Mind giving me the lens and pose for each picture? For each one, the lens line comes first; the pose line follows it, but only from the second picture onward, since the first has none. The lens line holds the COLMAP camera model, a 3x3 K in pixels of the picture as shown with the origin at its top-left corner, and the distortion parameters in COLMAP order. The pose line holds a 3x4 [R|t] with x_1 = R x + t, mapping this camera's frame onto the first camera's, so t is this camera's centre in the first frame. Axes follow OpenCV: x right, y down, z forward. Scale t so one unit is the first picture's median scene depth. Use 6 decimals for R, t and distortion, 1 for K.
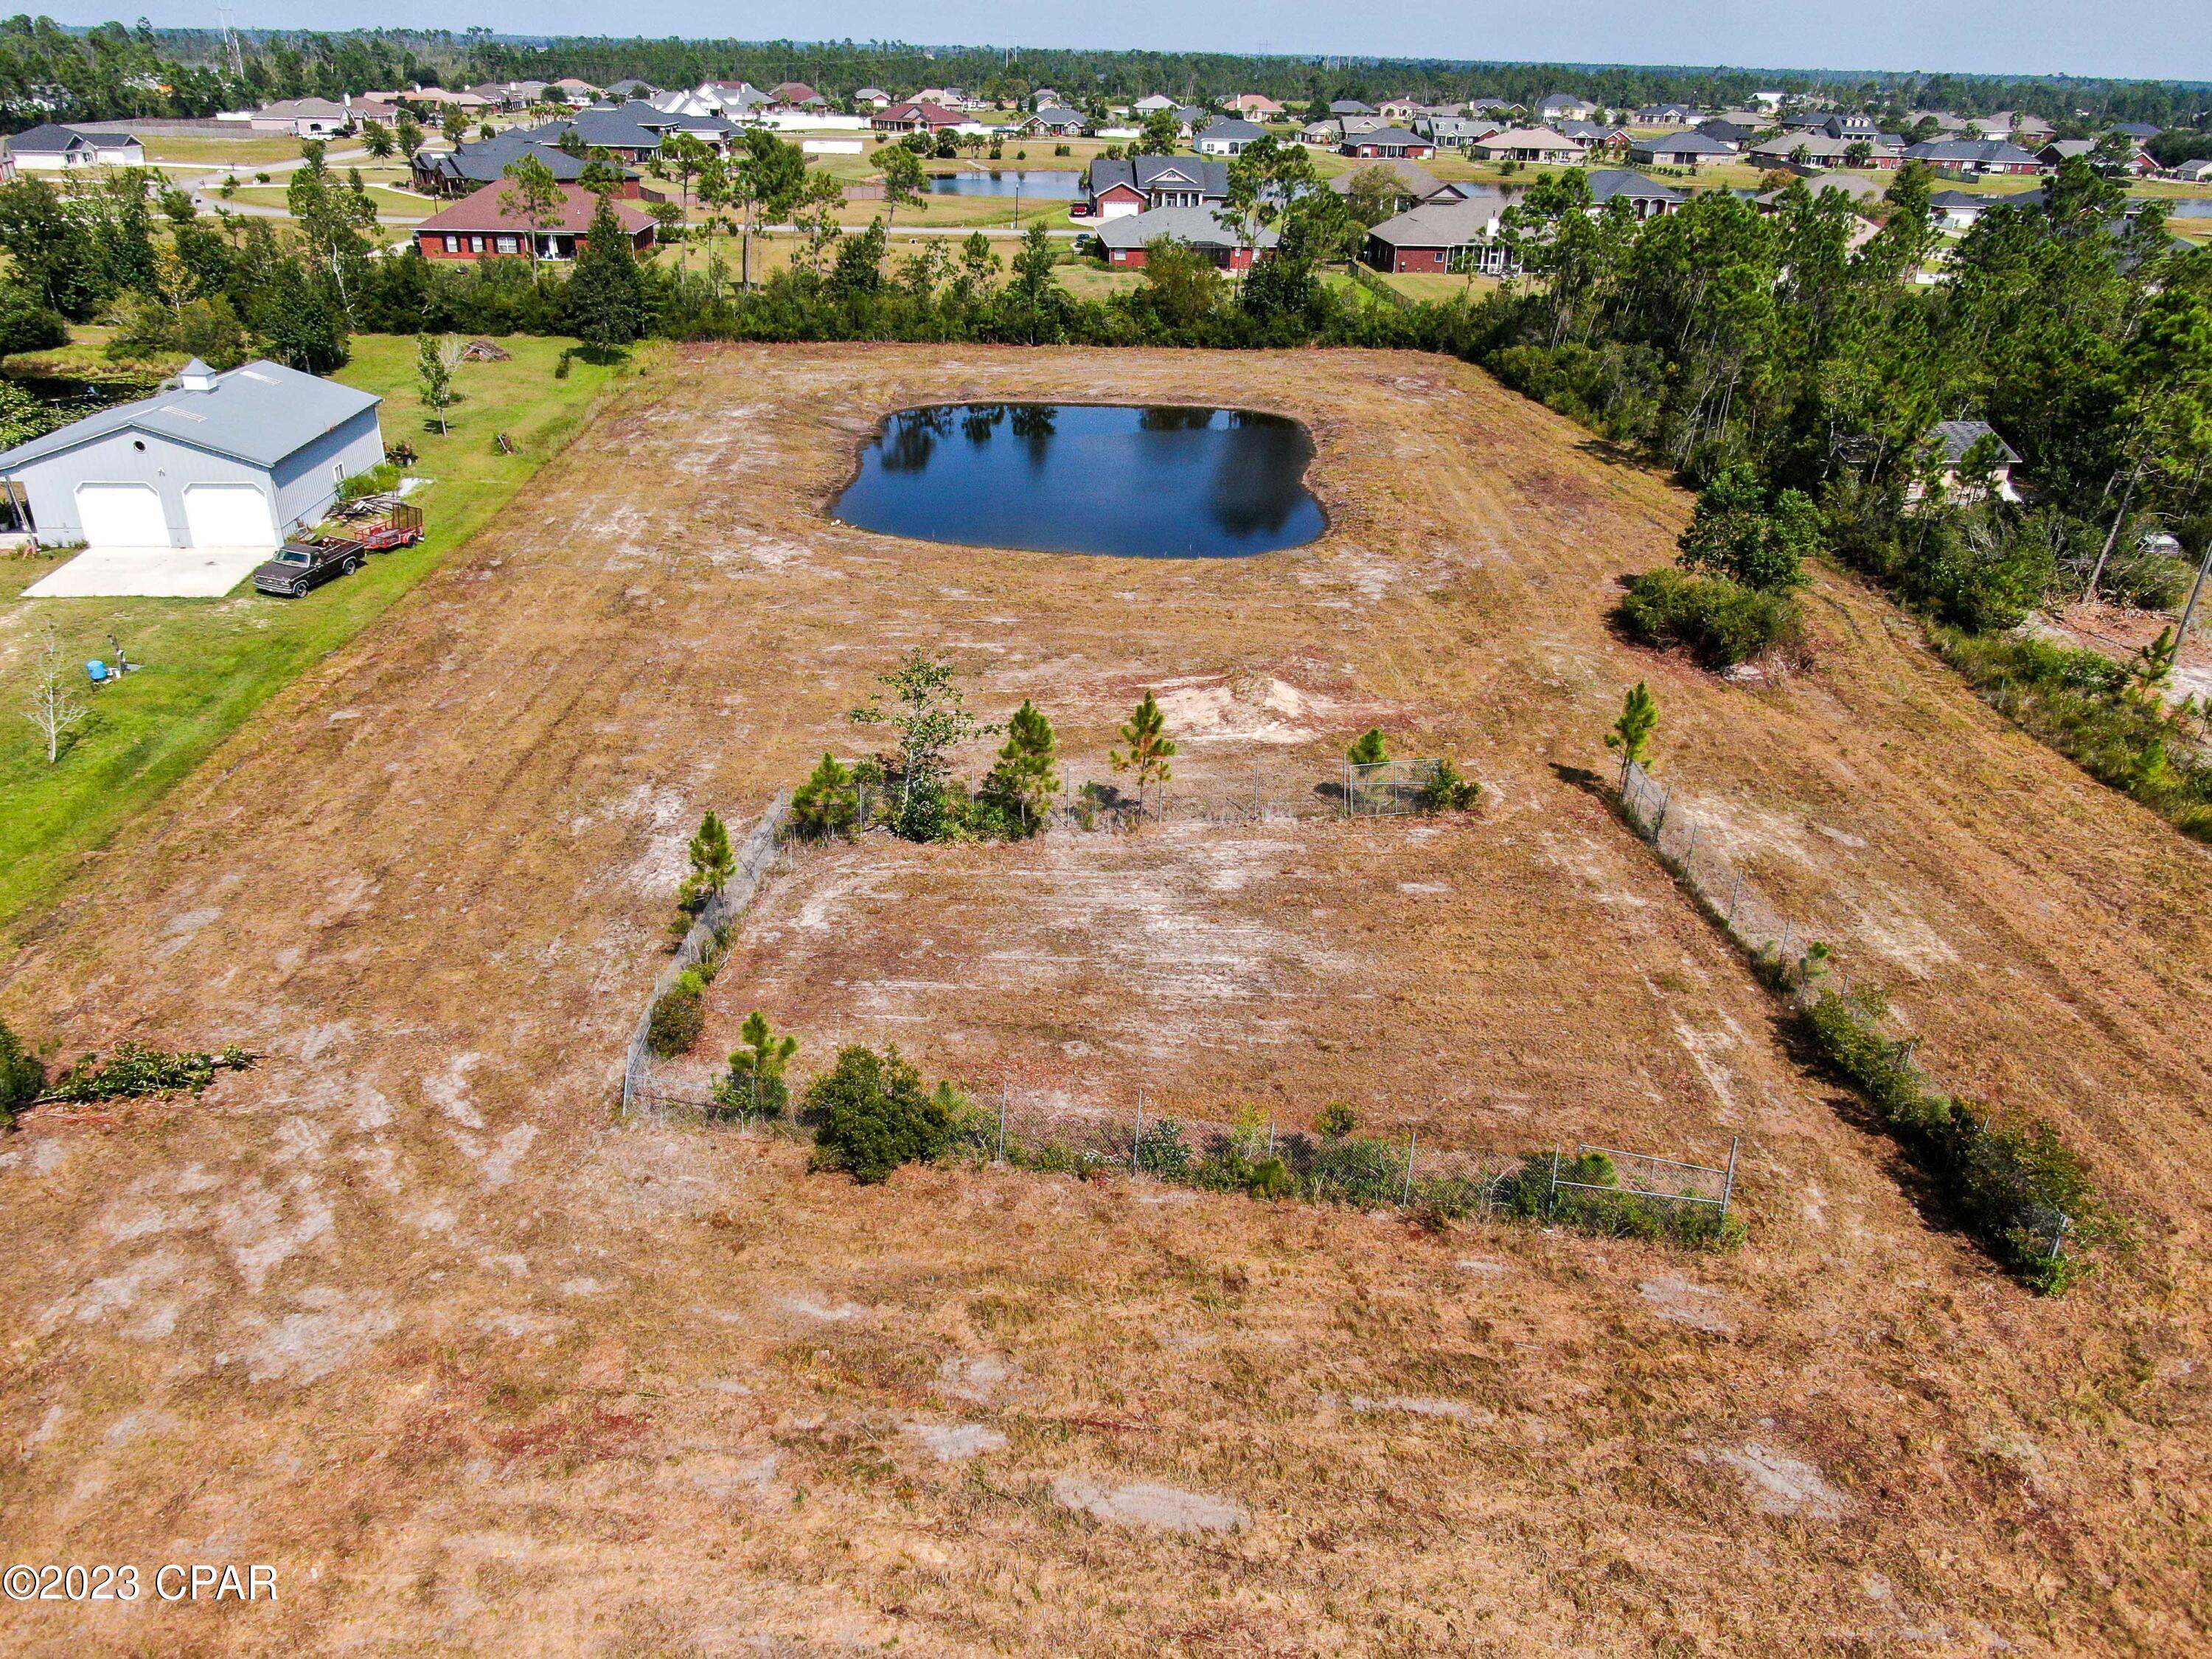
lens RADIAL K [[1592.8, 0, 1106.0], [0, 1592.8, 829.5], [0, 0, 1]] dist [-0.019637, 0.008610]
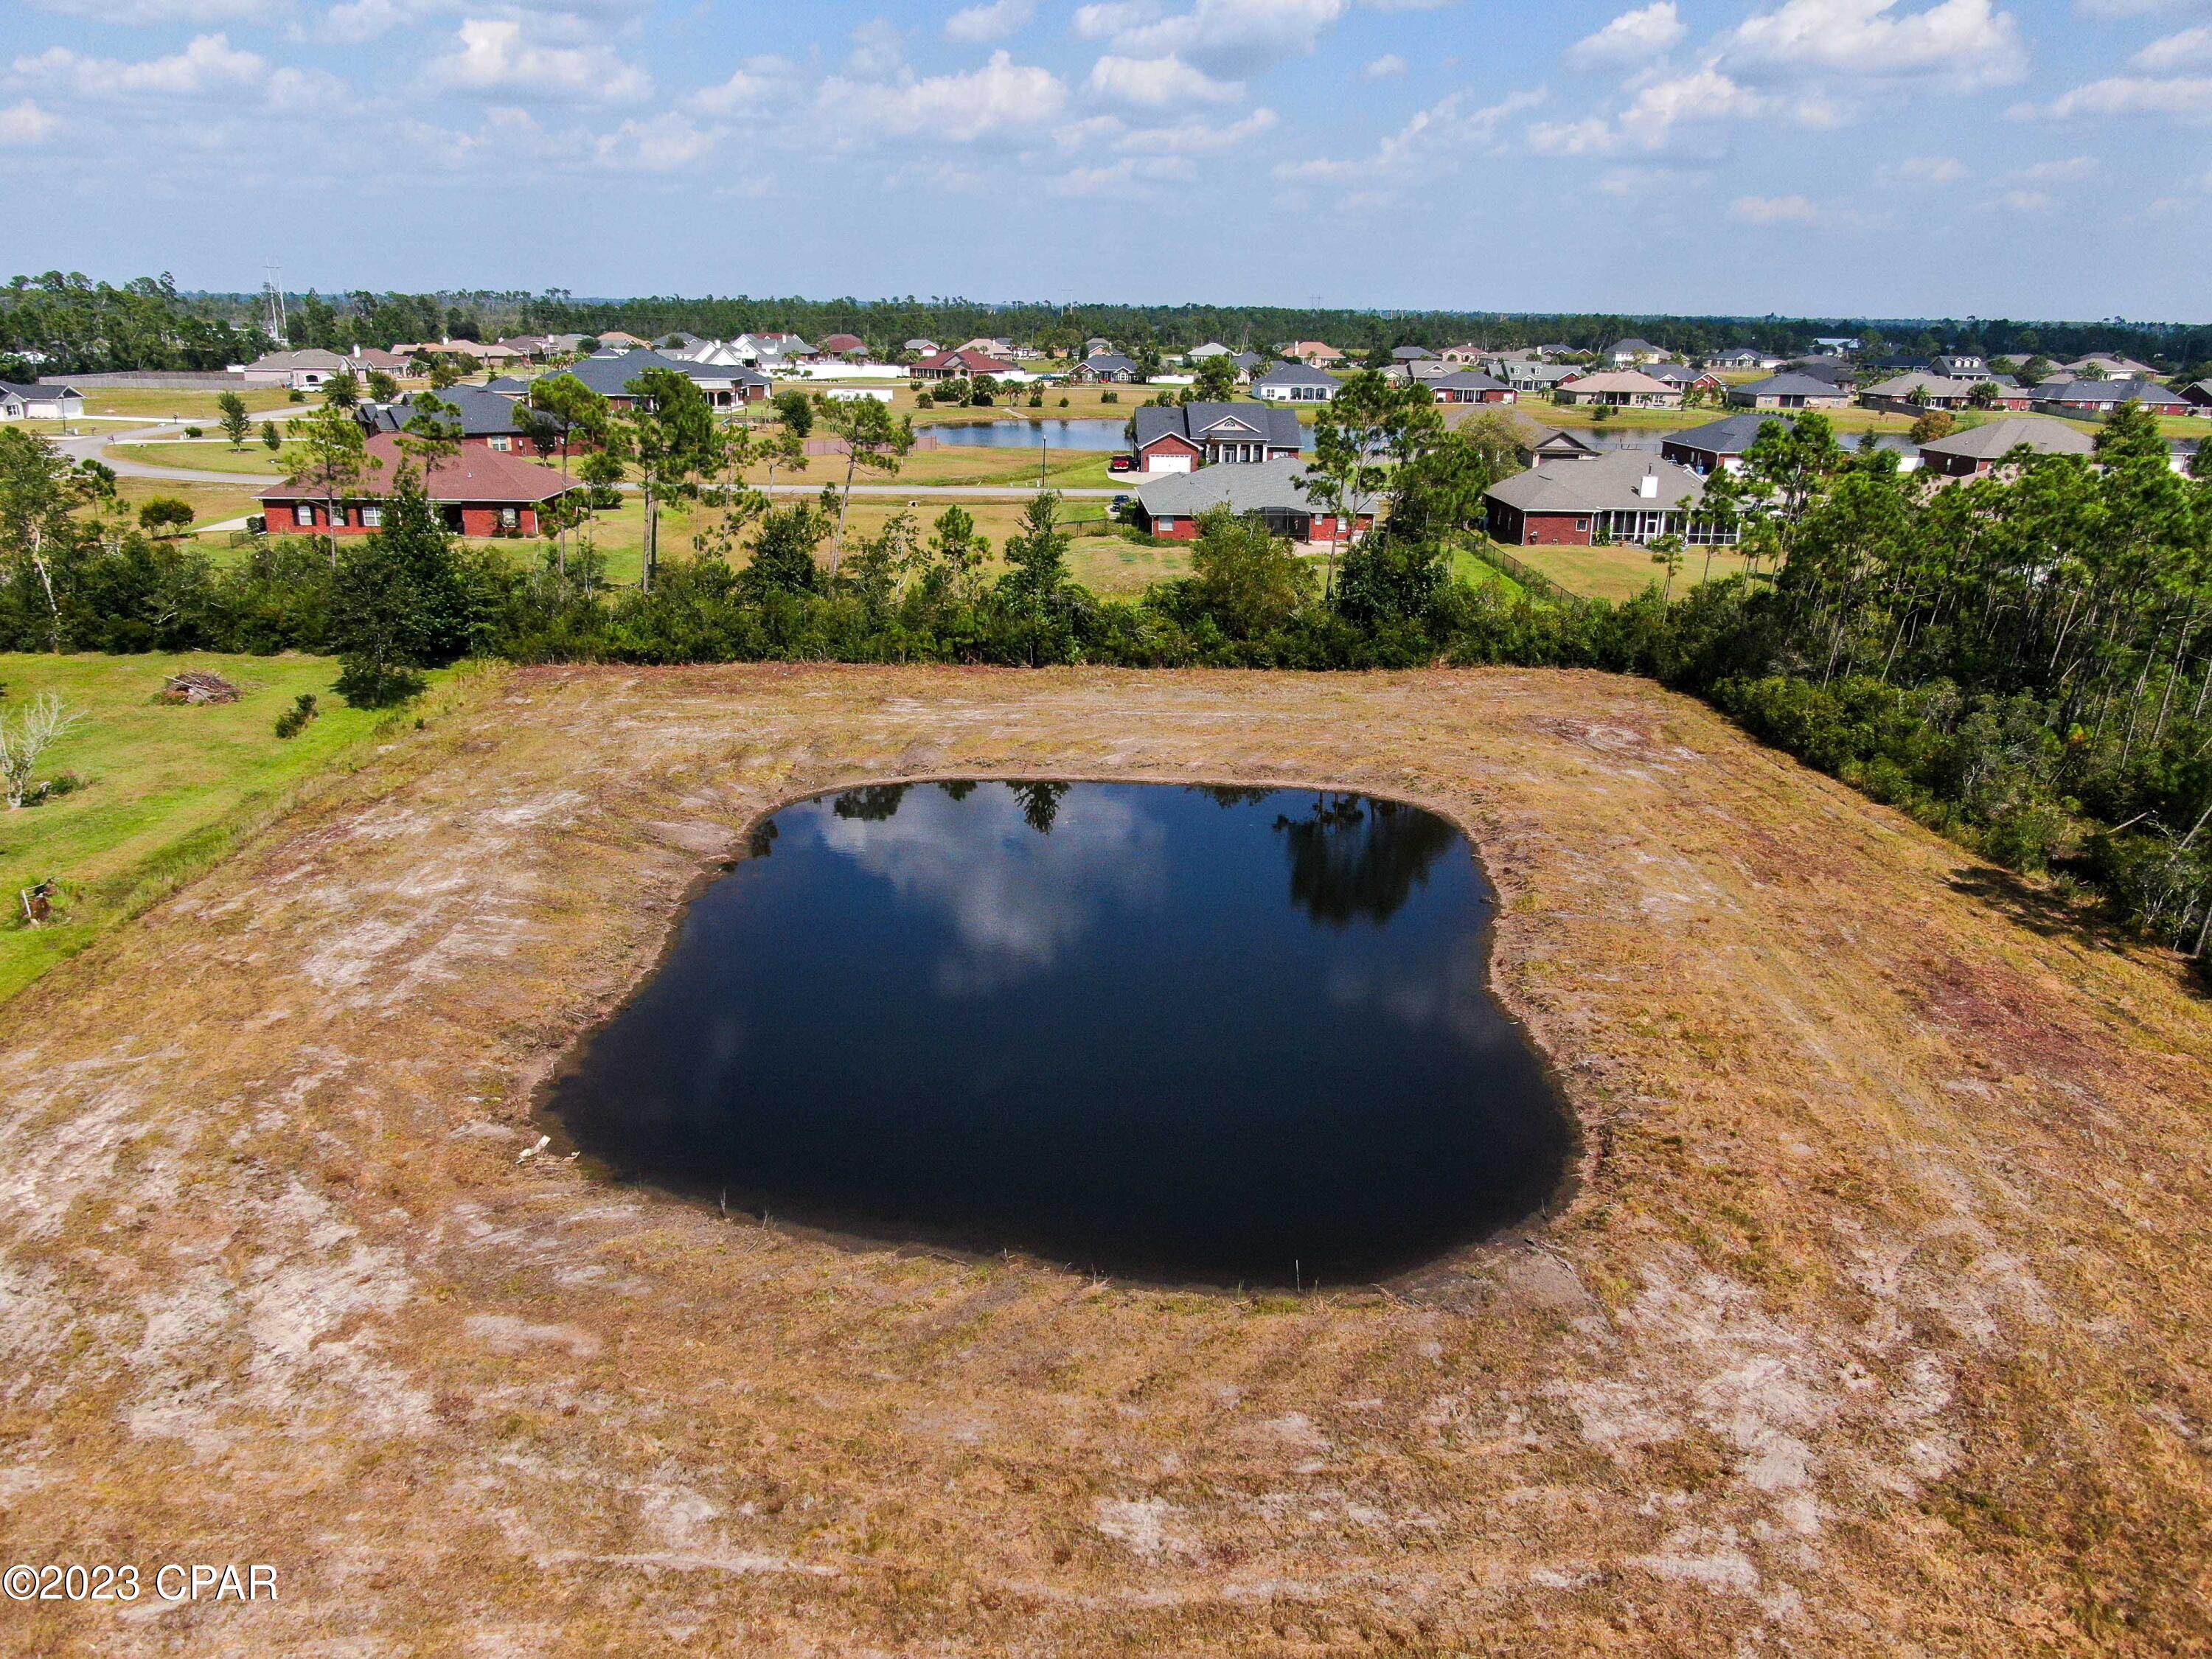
lens RADIAL K [[1592.8, 0, 1106.0], [0, 1592.8, 829.5], [0, 0, 1]] dist [-0.019637, 0.008610]
pose [[0.999380, 0.002778, -0.035087, 0.009500], [-0.007635, 0.990255, -0.139056, -0.136505], [0.034358, 0.139238, 0.989663, 0.324122]]
